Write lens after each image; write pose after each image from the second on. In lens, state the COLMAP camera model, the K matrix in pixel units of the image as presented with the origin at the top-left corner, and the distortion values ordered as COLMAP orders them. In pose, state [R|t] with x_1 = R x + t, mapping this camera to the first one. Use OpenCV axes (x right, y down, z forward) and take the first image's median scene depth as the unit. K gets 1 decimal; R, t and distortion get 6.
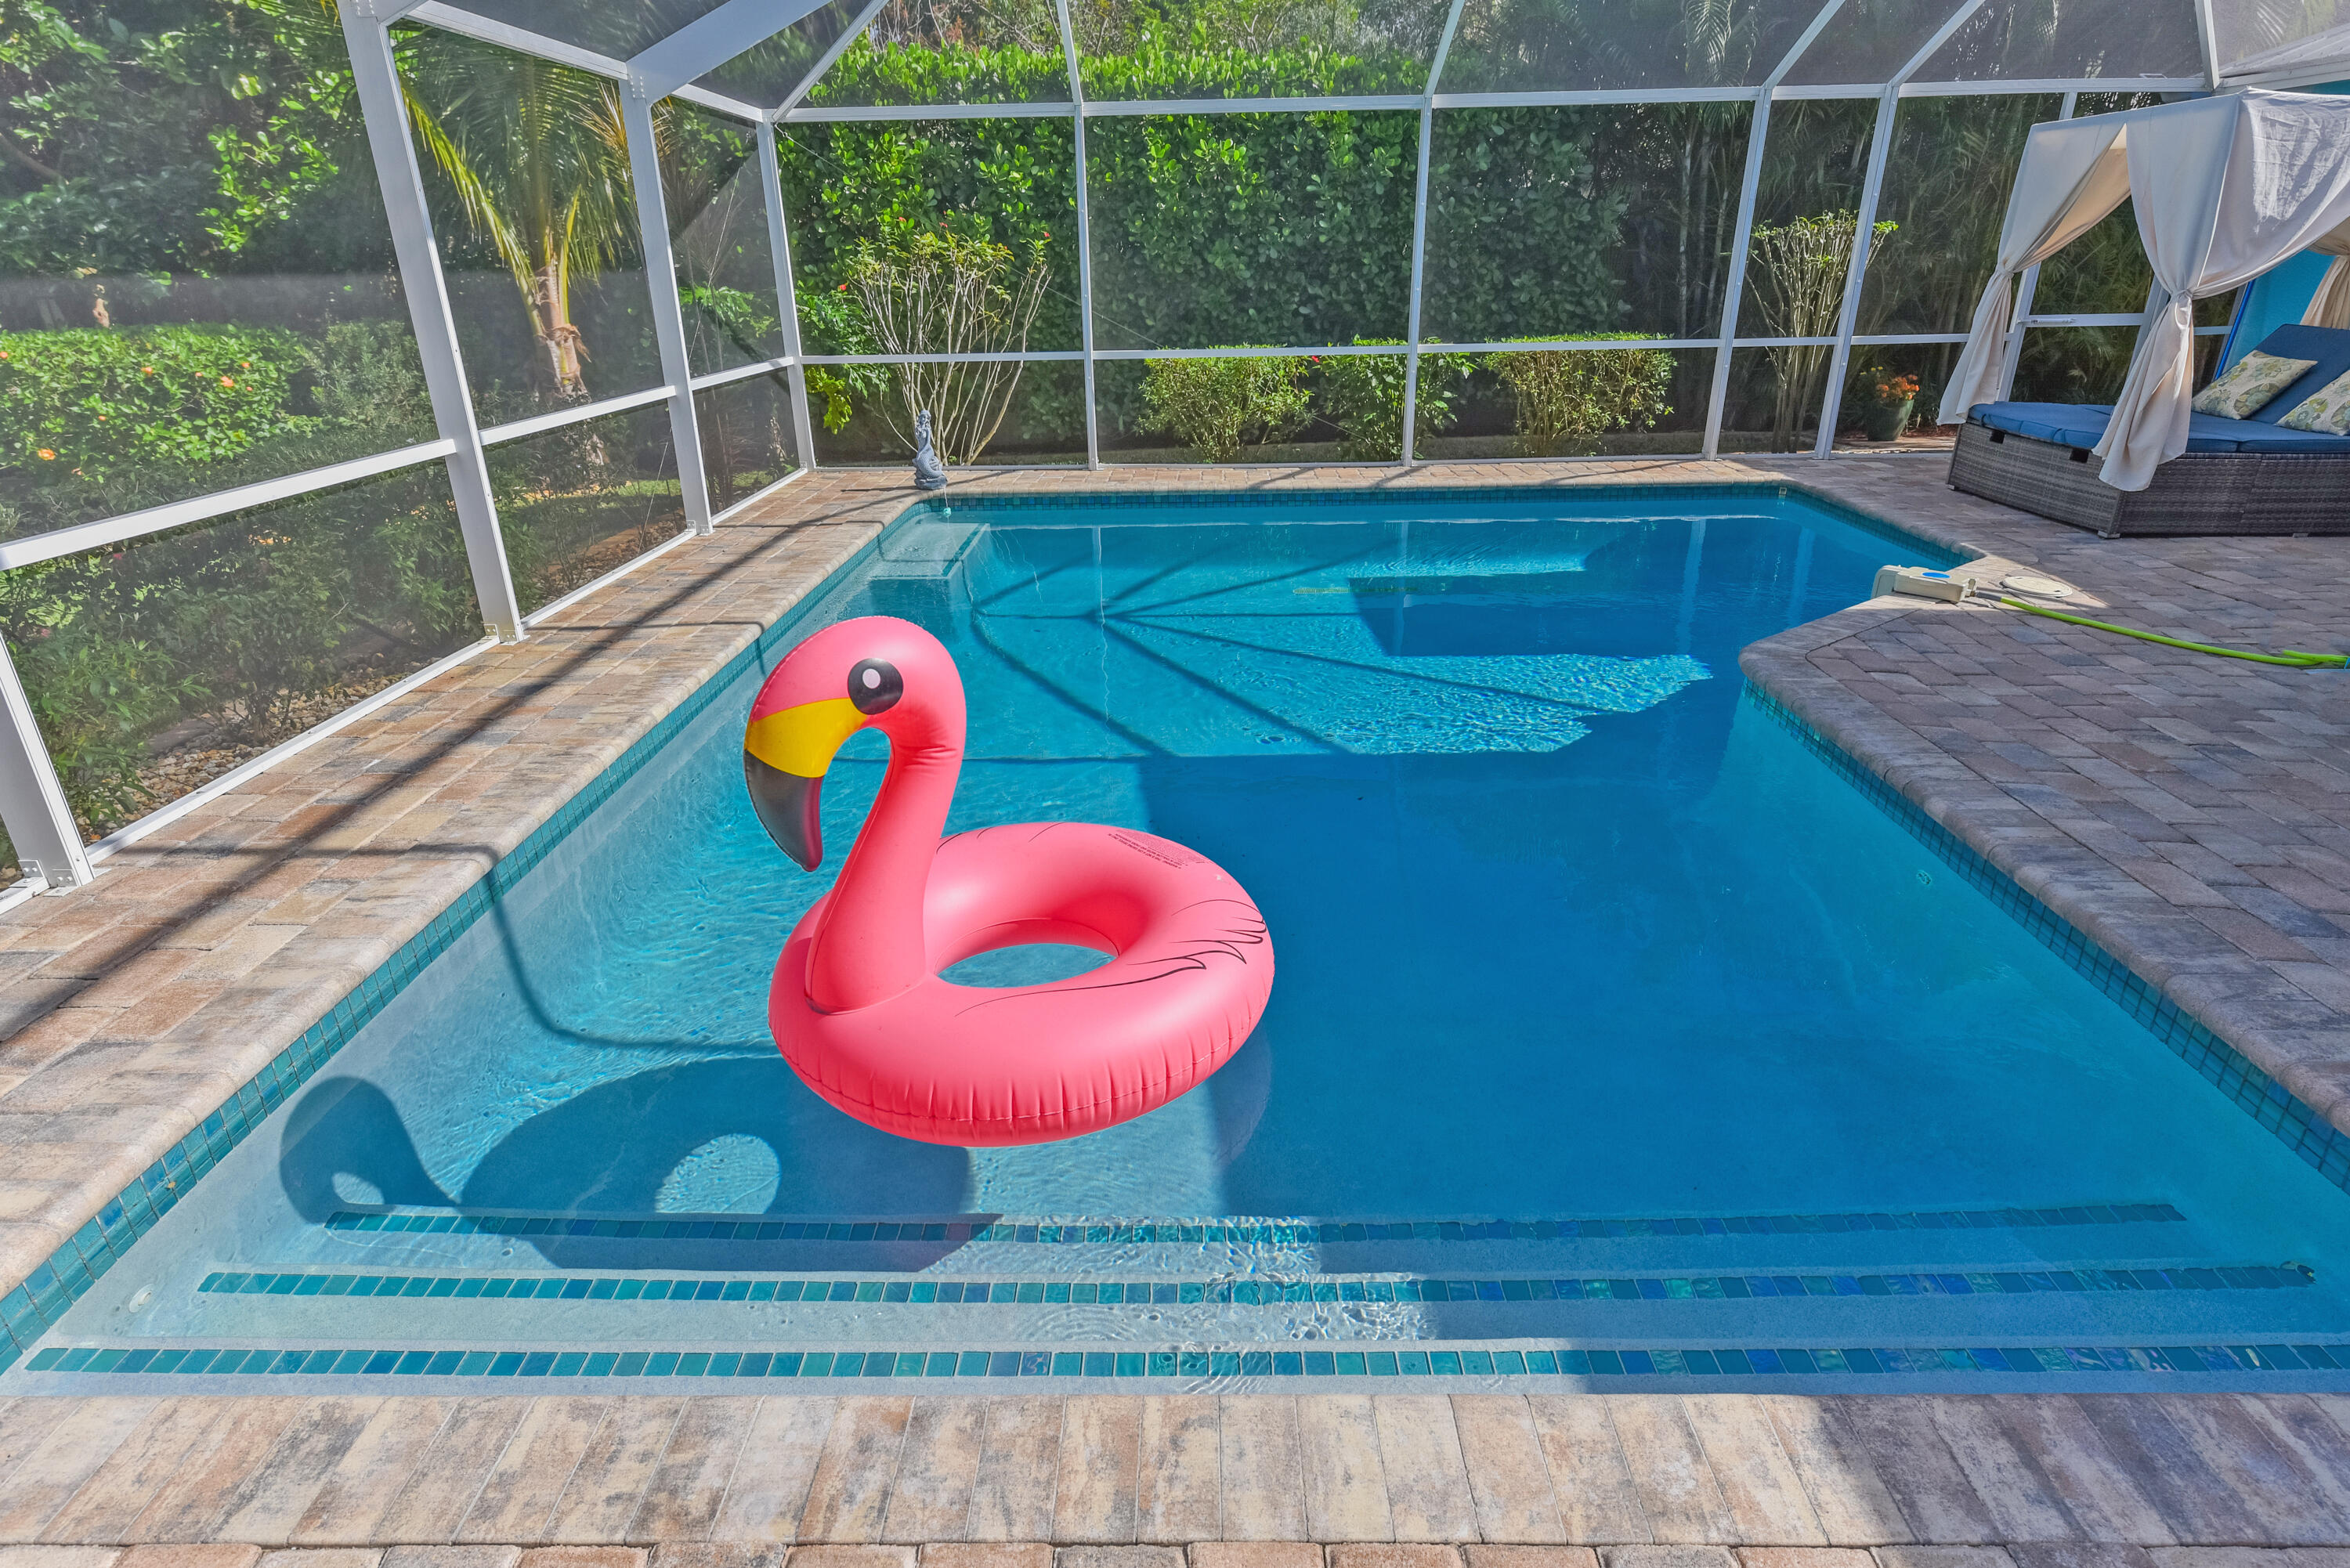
lens RADIAL K [[1257.2, 0, 1184.3], [0, 1257.2, 799.5], [0, 0, 1]] dist [0.002675, -0.001117]
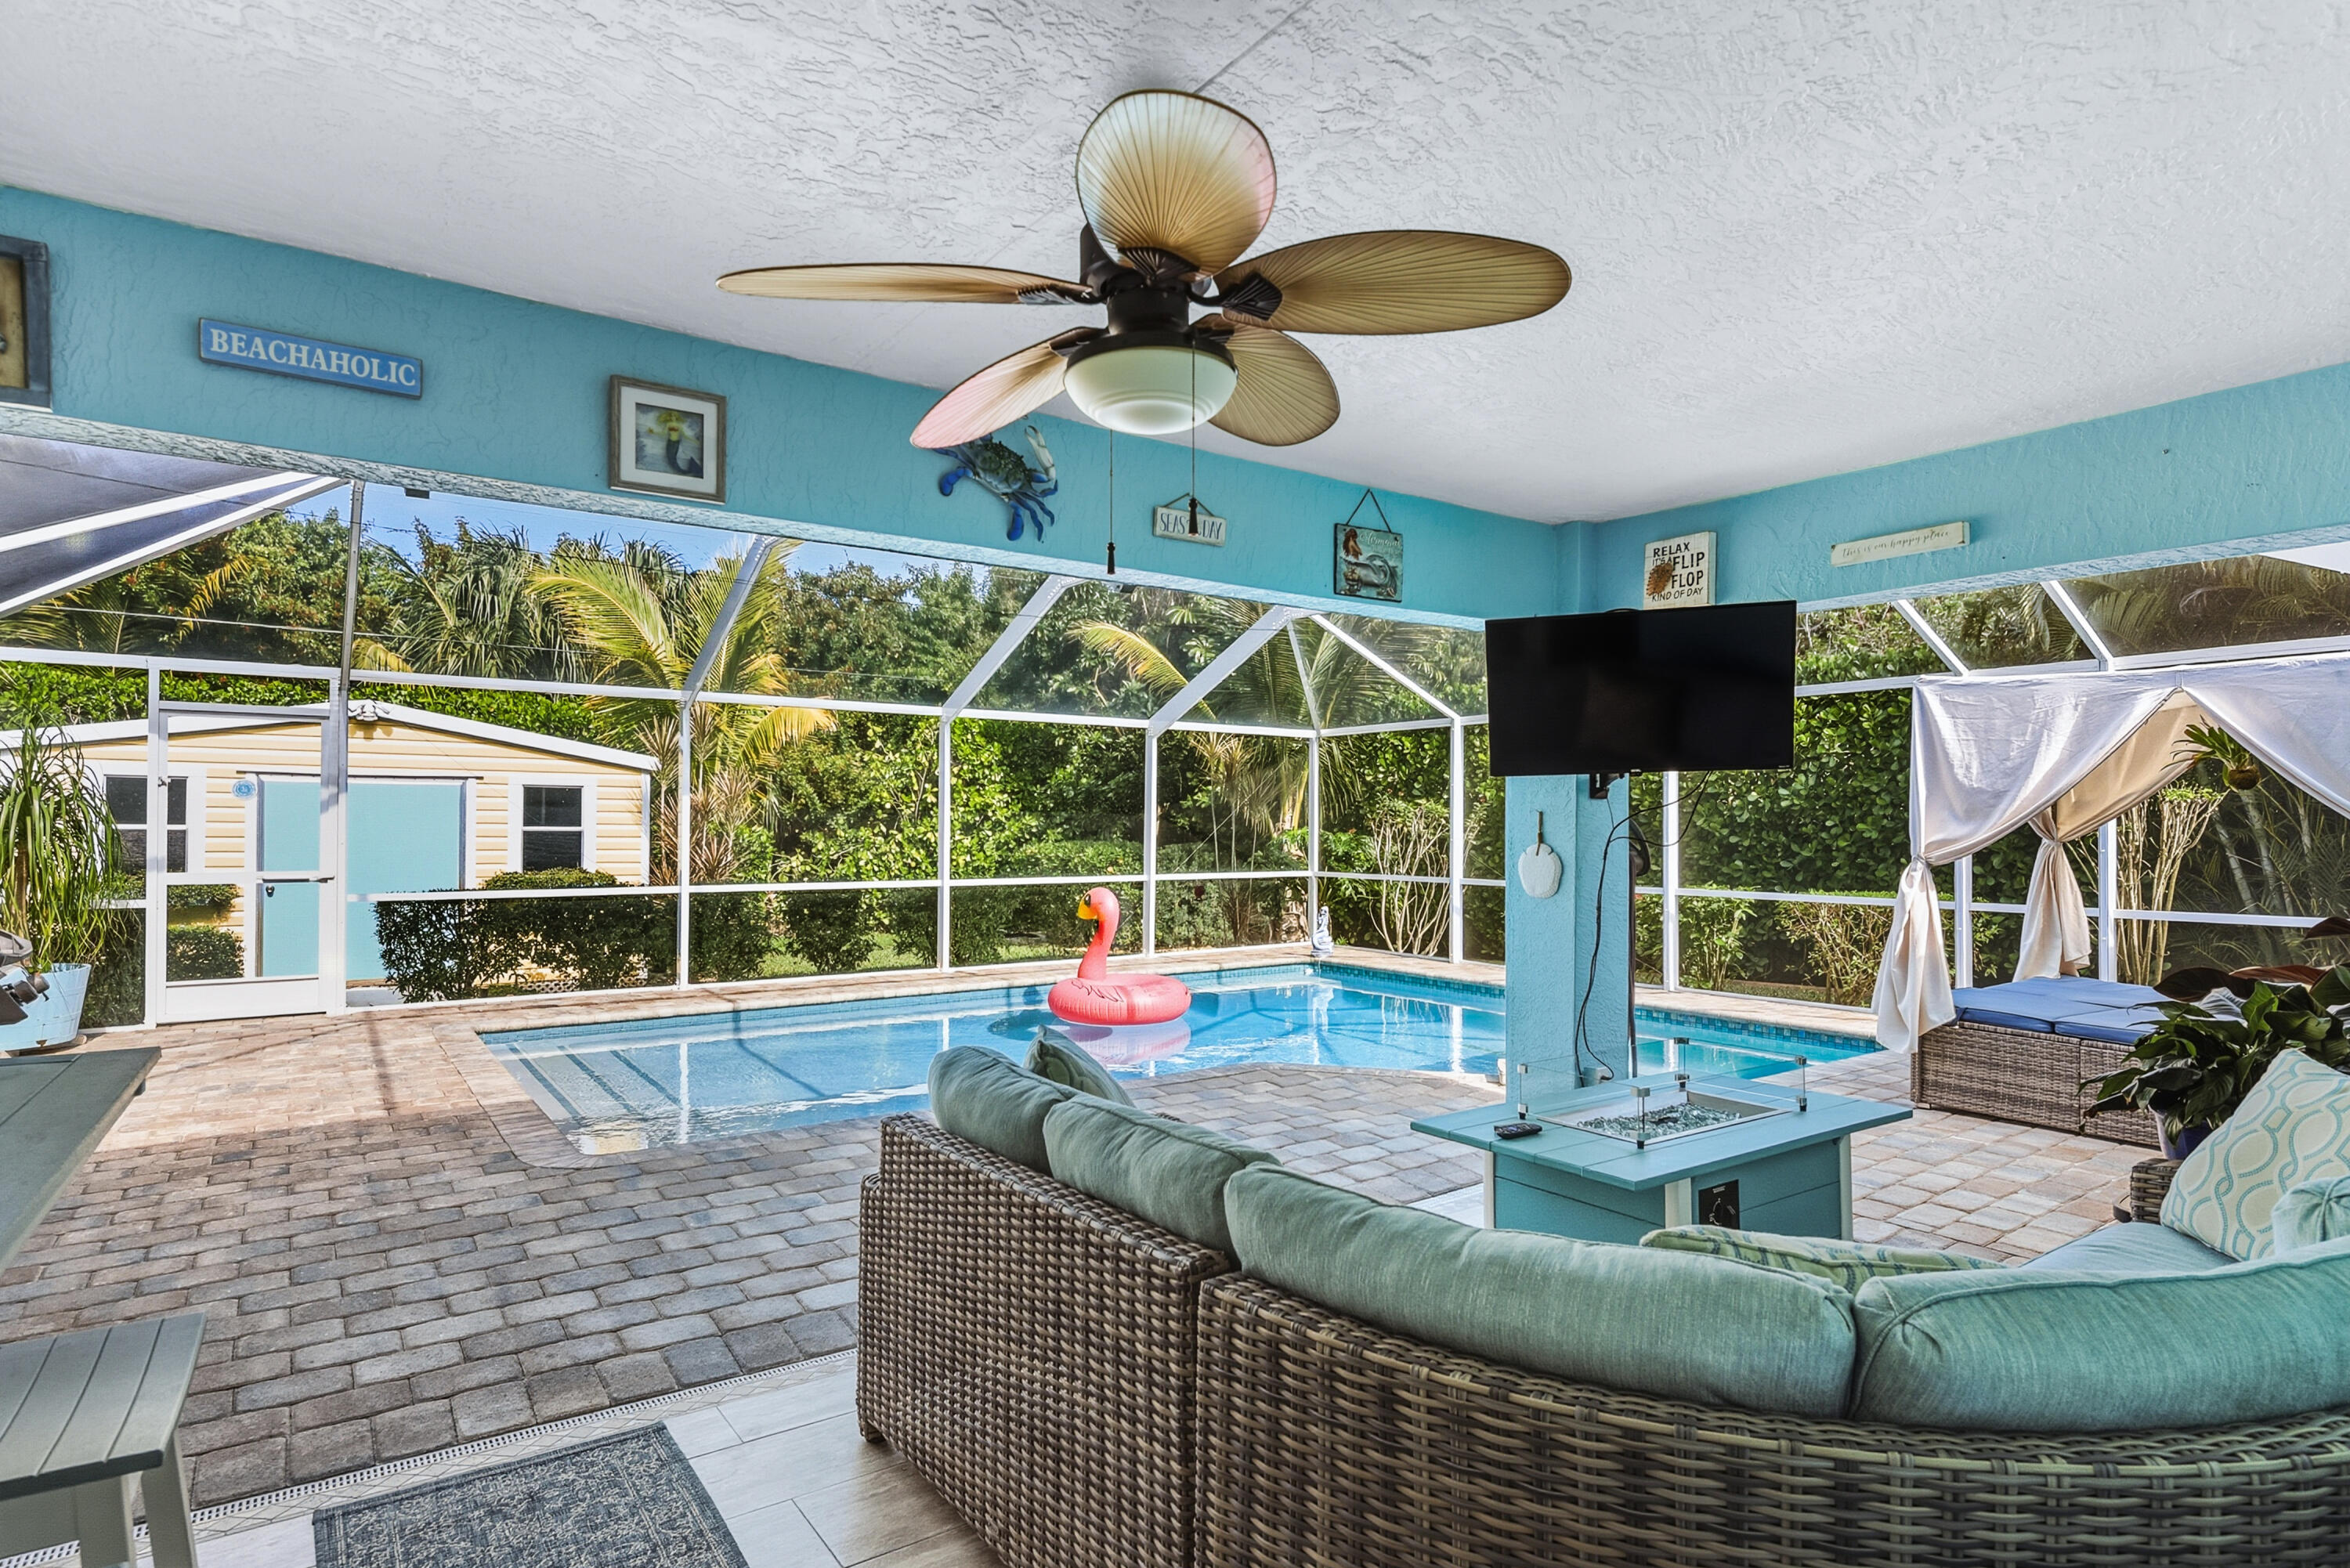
lens RADIAL K [[1238.2, 0, 1177.0], [0, 1238.2, 816.9], [0, 0, 1]] dist [0.002458, -0.000680]
pose [[0.593089, 0.013871, -0.805017, 0.793337], [-0.331436, 0.915412, -0.228409, -0.011442], [0.733754, 0.402279, 0.547518, 0.018585]]
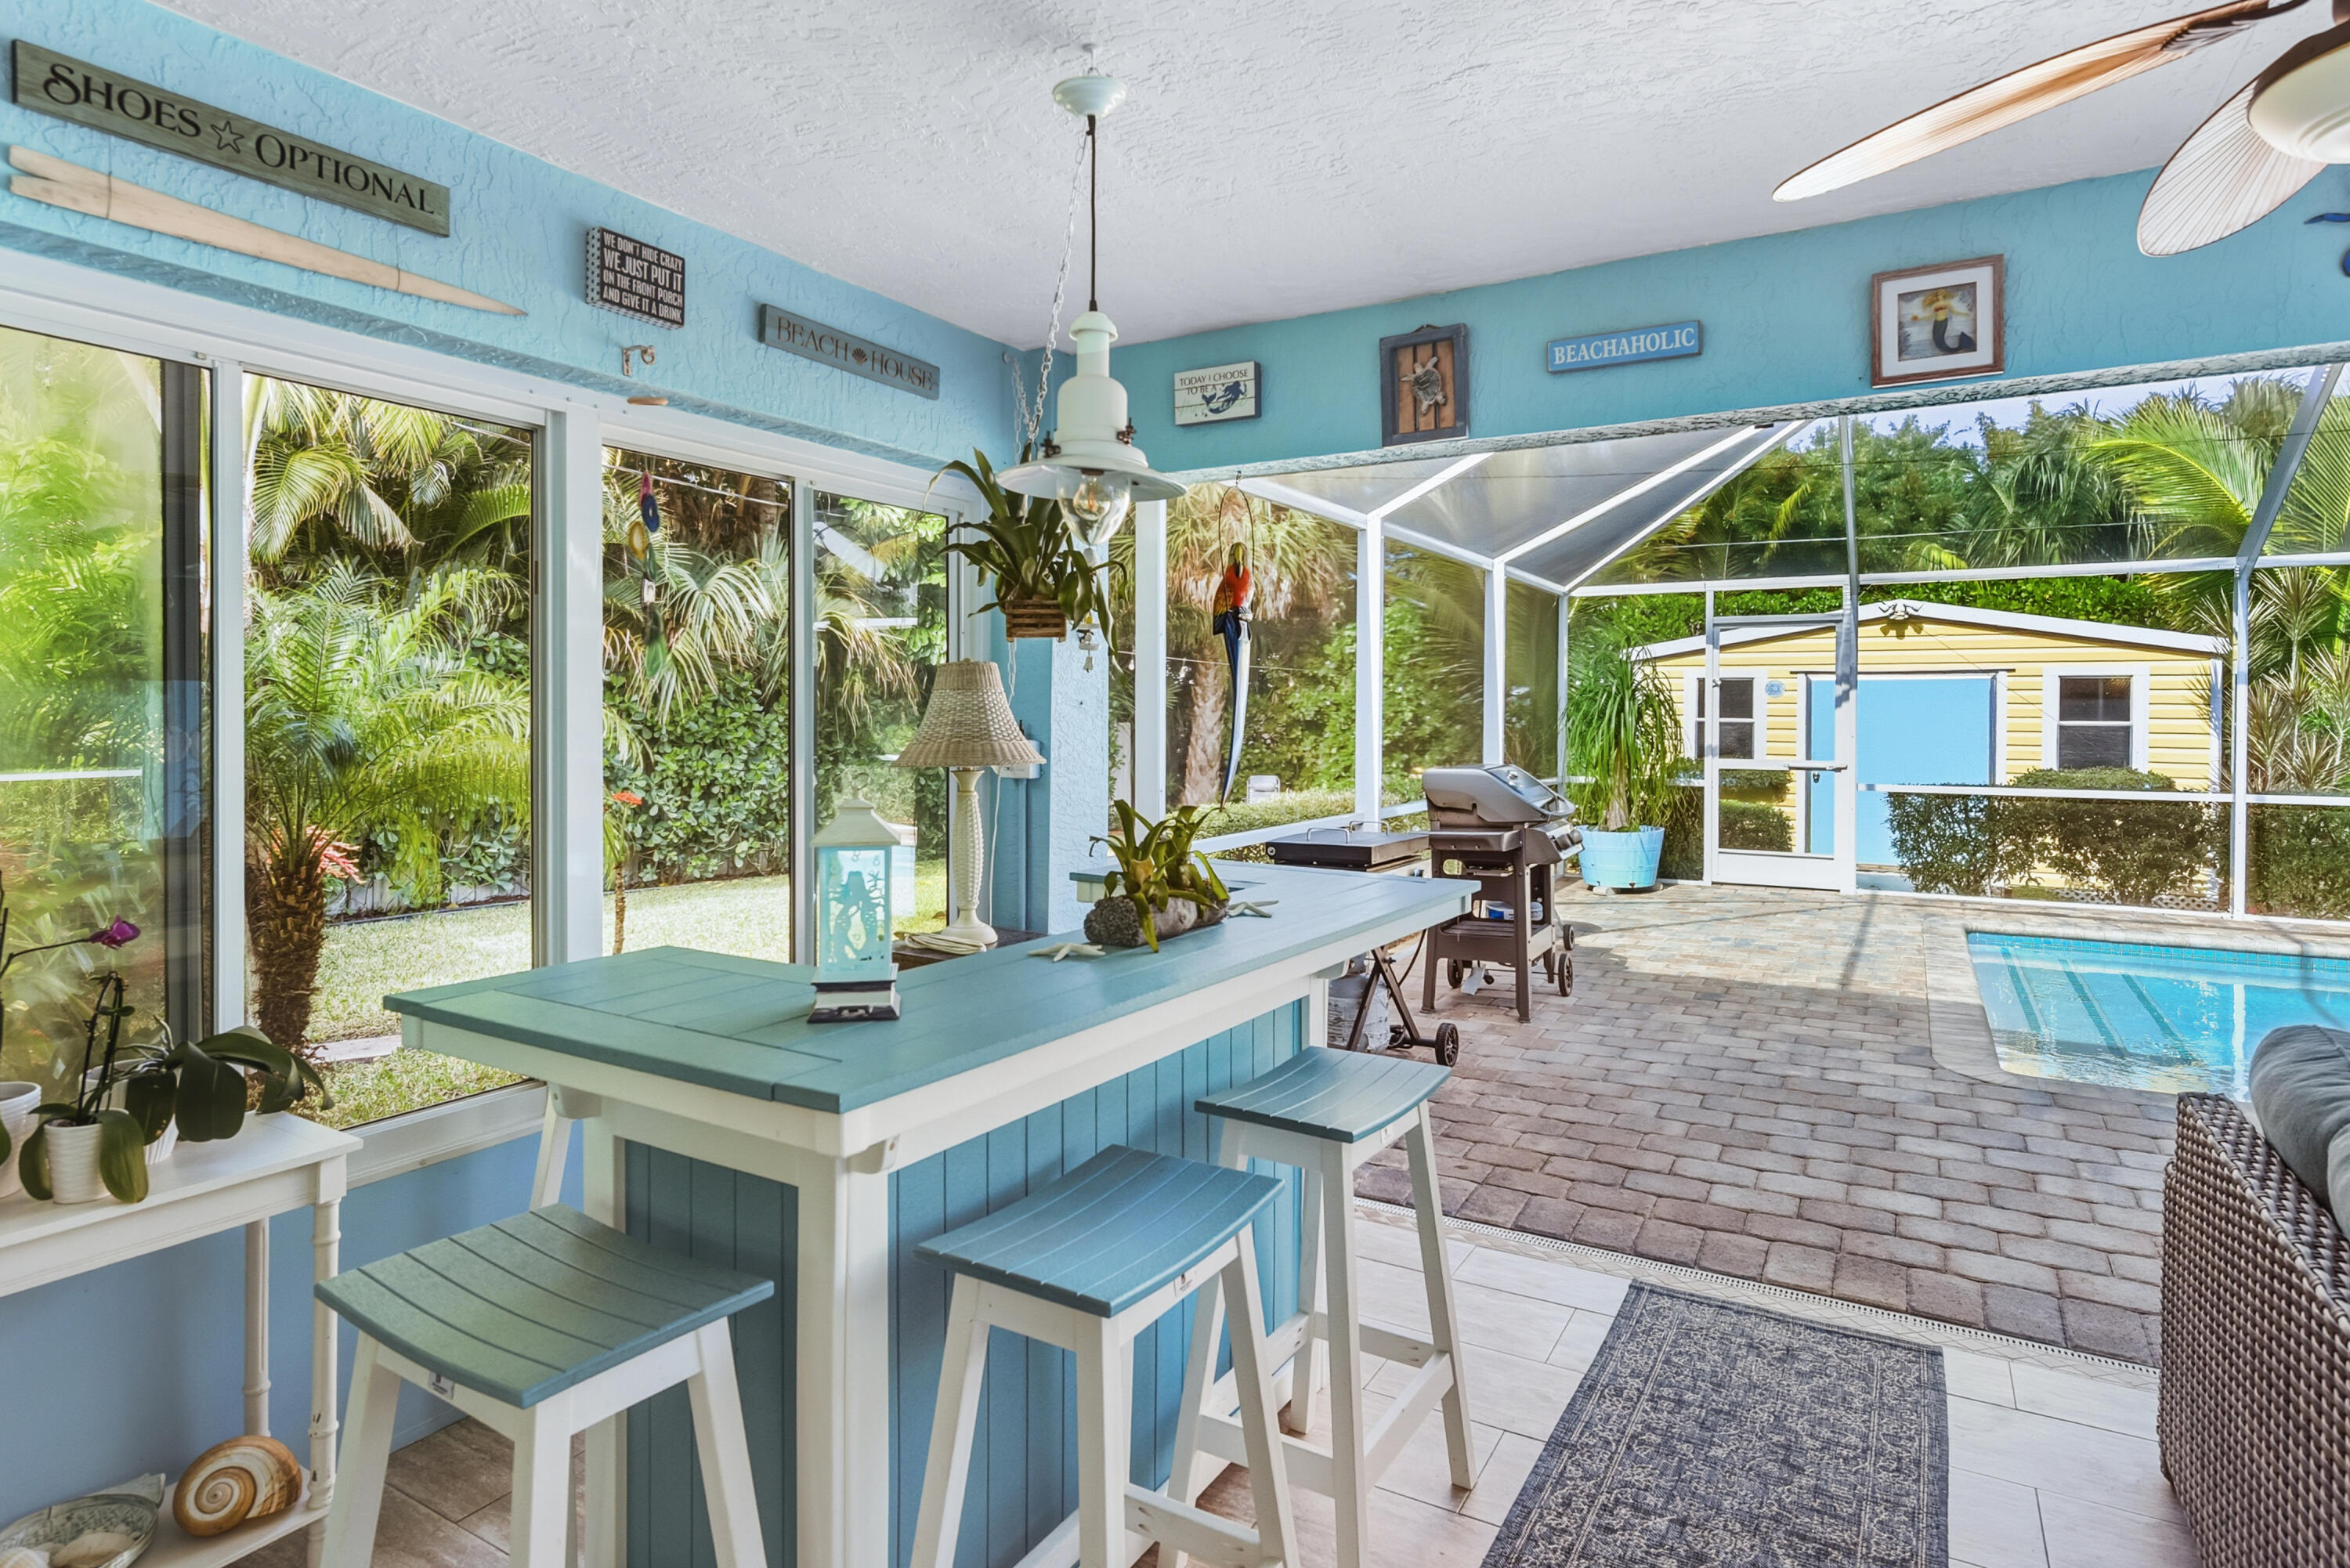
lens RADIAL K [[1244.6, 0, 1197.2], [0, 1244.6, 718.6], [0, 0, 1]] dist [-0.001233, -0.000436]
pose [[-0.483174, 0.020103, -0.875294, 0.813395], [-0.342000, 0.915975, 0.209825, -0.040744], [0.805965, 0.400732, -0.435700, 0.080584]]
